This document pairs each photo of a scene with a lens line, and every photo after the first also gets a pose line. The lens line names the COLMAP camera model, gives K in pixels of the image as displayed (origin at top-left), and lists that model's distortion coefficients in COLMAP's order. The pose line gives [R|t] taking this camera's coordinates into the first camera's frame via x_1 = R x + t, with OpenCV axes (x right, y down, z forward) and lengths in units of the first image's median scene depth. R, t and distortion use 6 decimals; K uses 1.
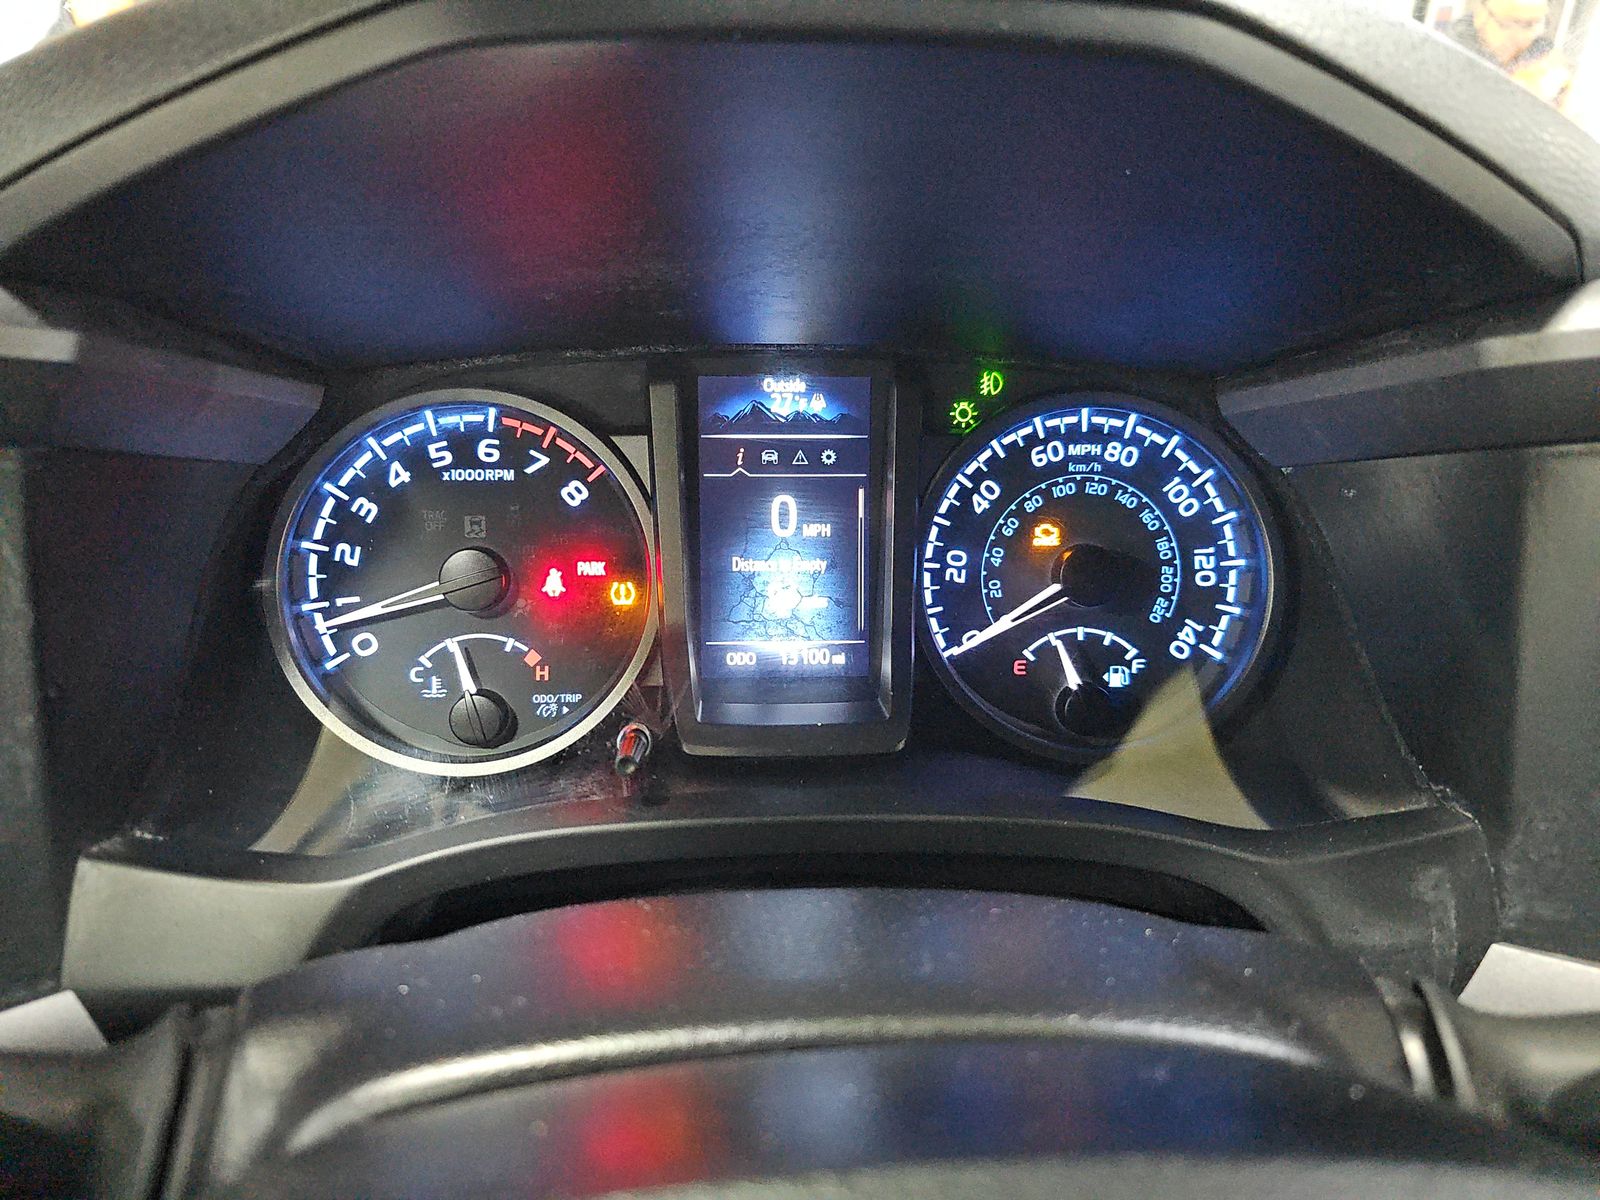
lens RADIAL K [[1078.8, 0, 800.0], [0, 1078.8, 600.0], [0, 0, 1]] dist [-0.001032, -0.000384]
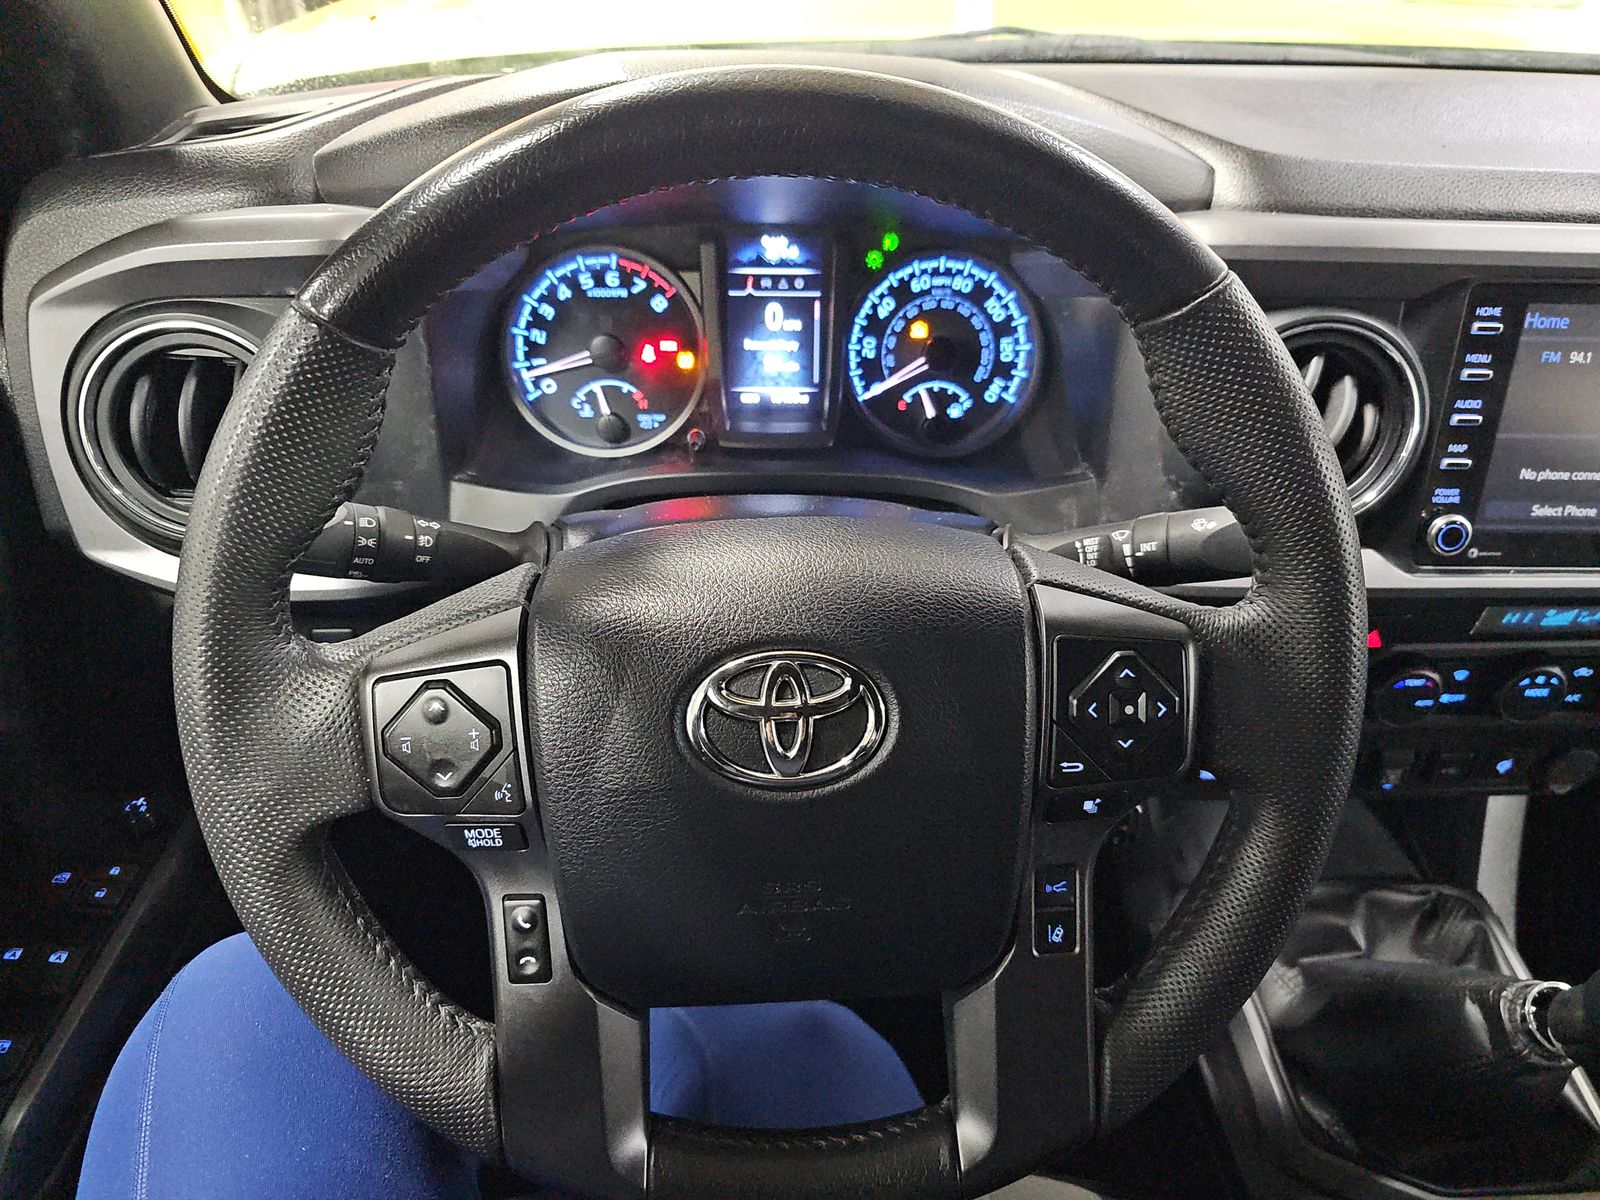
lens RADIAL K [[1060.0, 0, 800.0], [0, 1060.0, 600.0], [0, 0, 1]] dist [0.042316, 0.002126]
pose [[0.999734, 0.017840, -0.014603, 0.063723], [-0.014063, 0.973813, 0.226917, -0.022091], [0.018269, -0.226651, 0.973805, -0.849416]]
